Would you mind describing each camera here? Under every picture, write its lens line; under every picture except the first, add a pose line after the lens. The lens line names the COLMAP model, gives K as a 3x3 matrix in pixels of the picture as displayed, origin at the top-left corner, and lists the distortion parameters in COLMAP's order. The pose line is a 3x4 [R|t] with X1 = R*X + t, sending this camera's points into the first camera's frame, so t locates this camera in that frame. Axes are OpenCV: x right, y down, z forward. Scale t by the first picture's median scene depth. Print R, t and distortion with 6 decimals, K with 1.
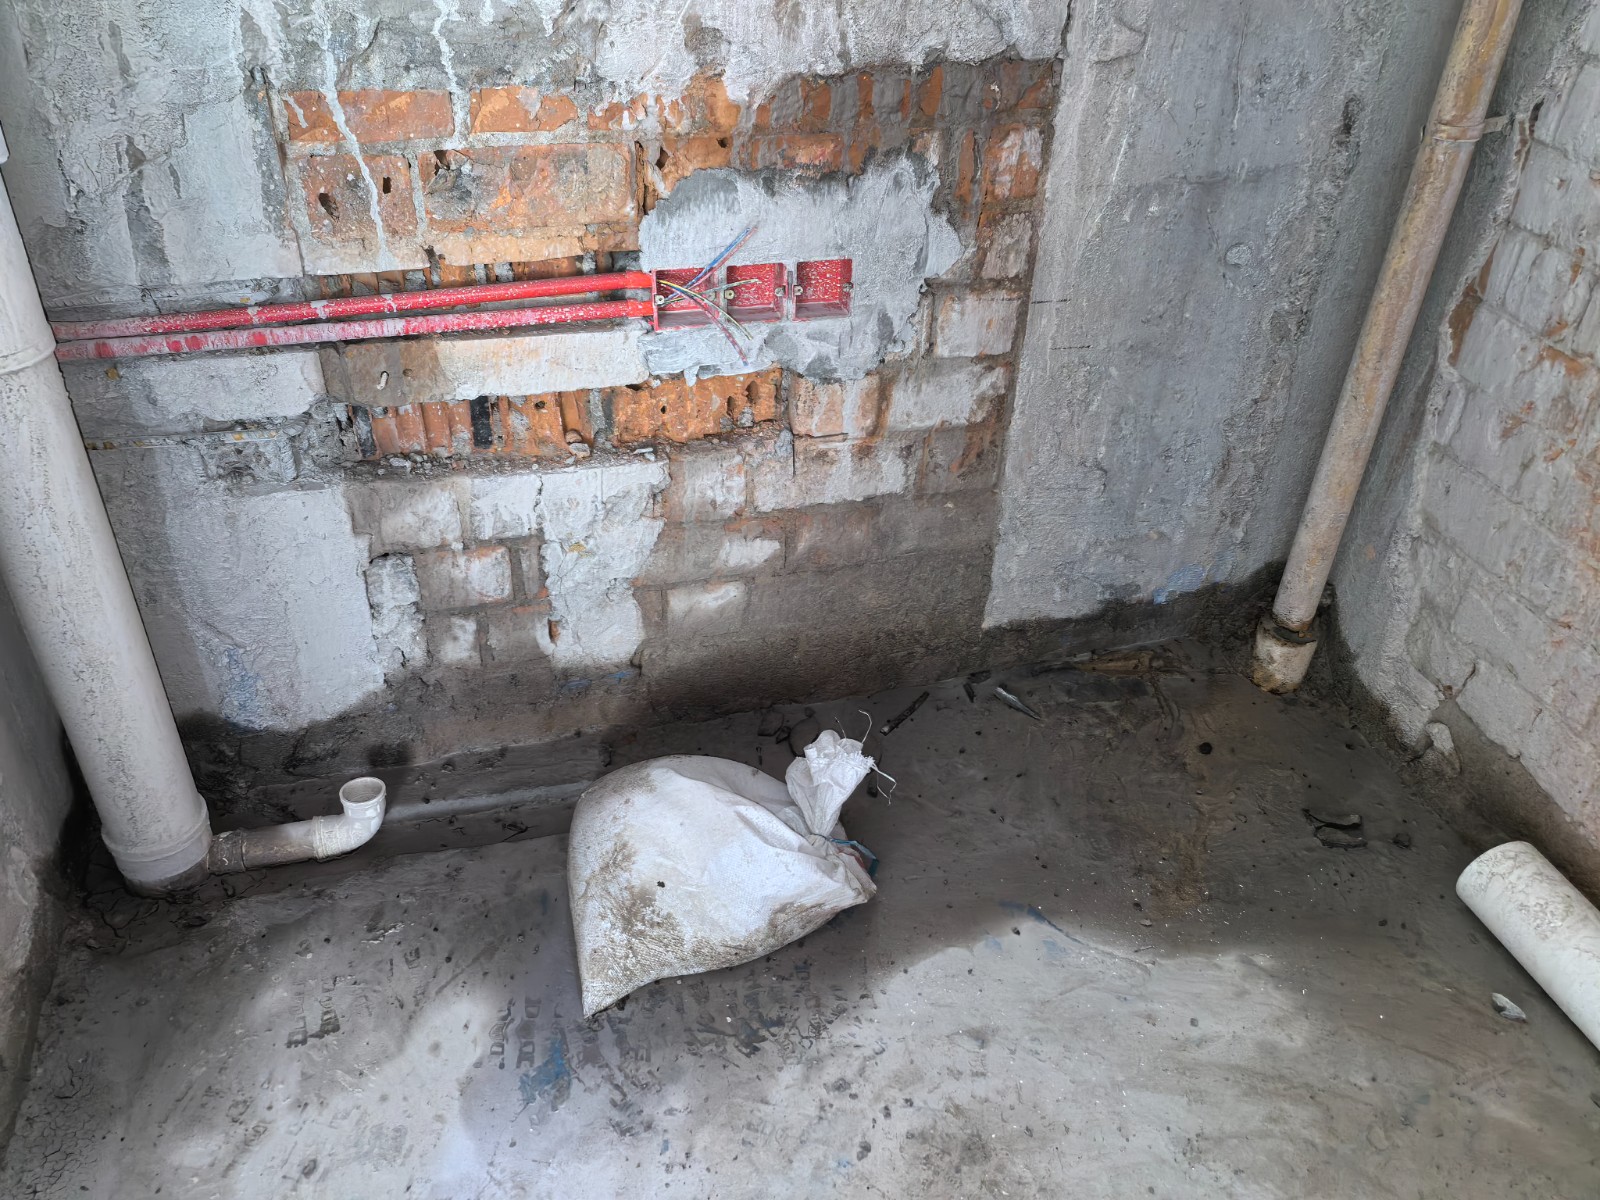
lens RADIAL K [[1269.0, 0, 800.0], [0, 1269.0, 600.0], [0, 0, 1]] dist [-0.004962, -0.004385]
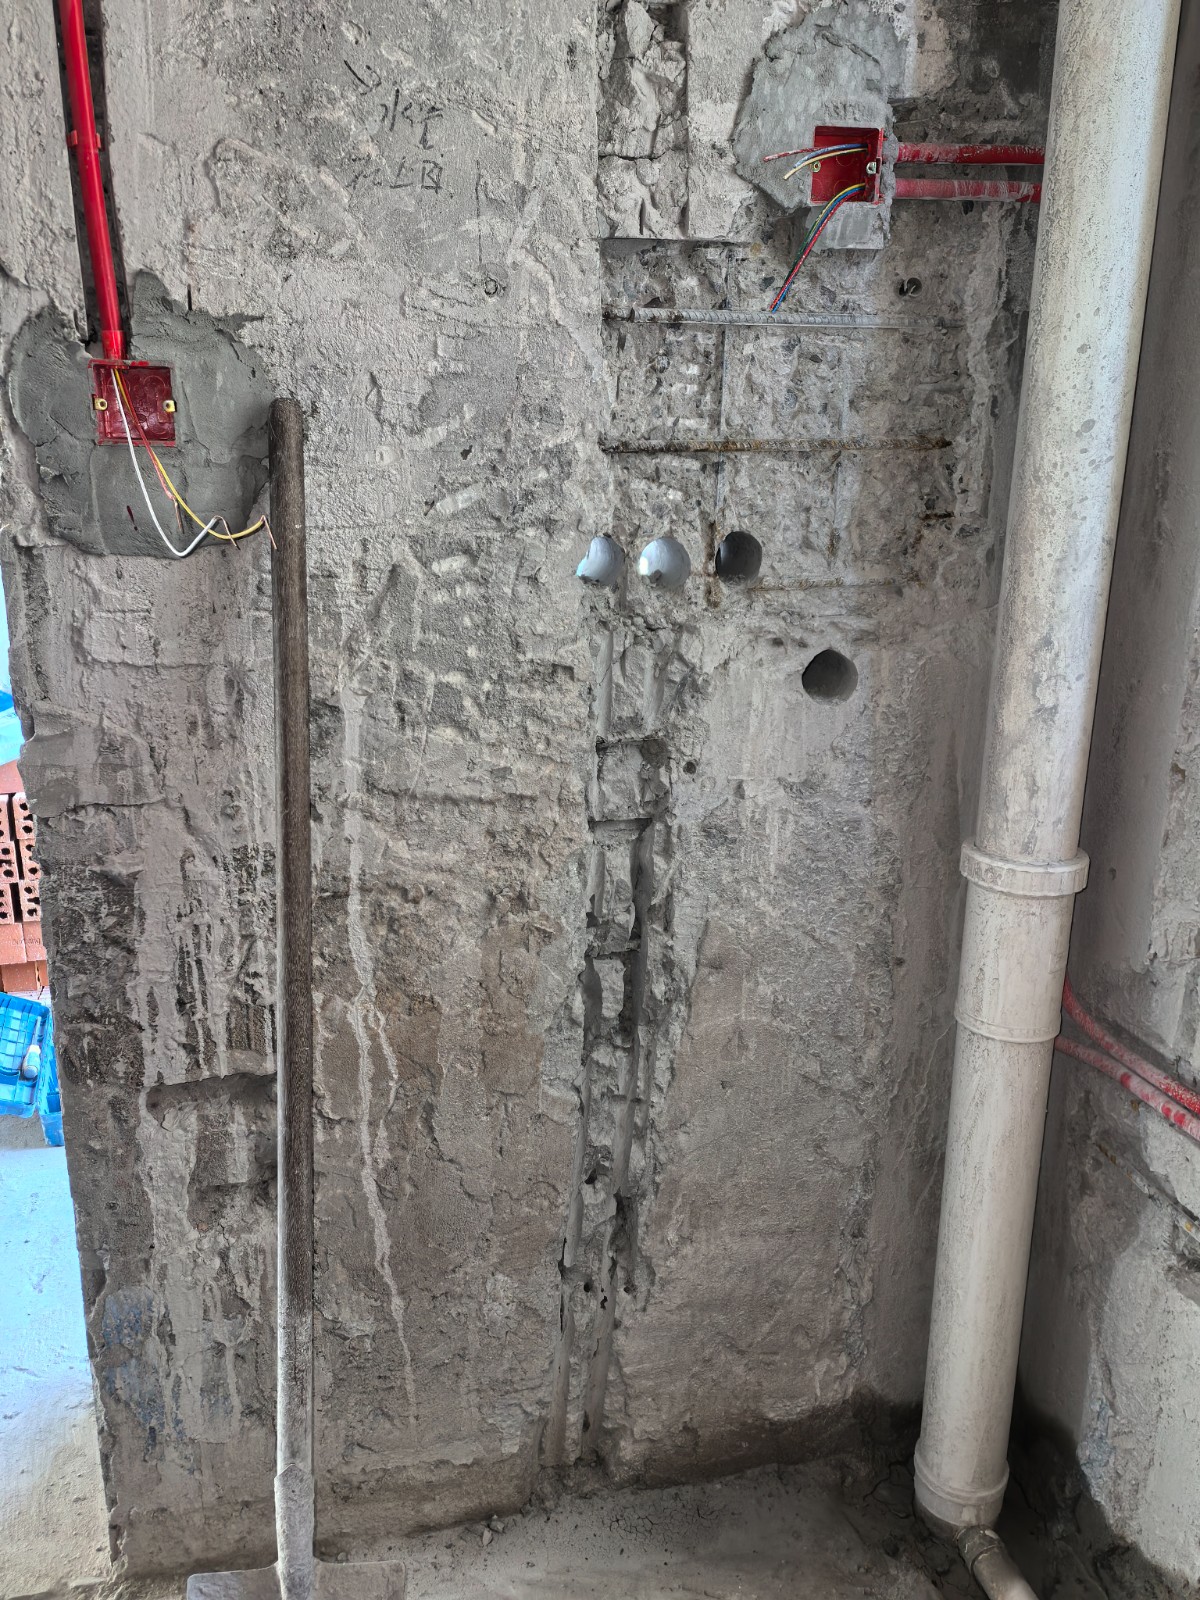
lens RADIAL K [[1269.0, 0, 600.0], [0, 1269.0, 800.0], [0, 0, 1]] dist [-0.004962, -0.004385]
pose [[-0.018679, 0.235594, -0.971672, 0.401267], [-0.596919, 0.777007, 0.199870, -0.294875], [0.802084, 0.583743, 0.126117, 0.327309]]
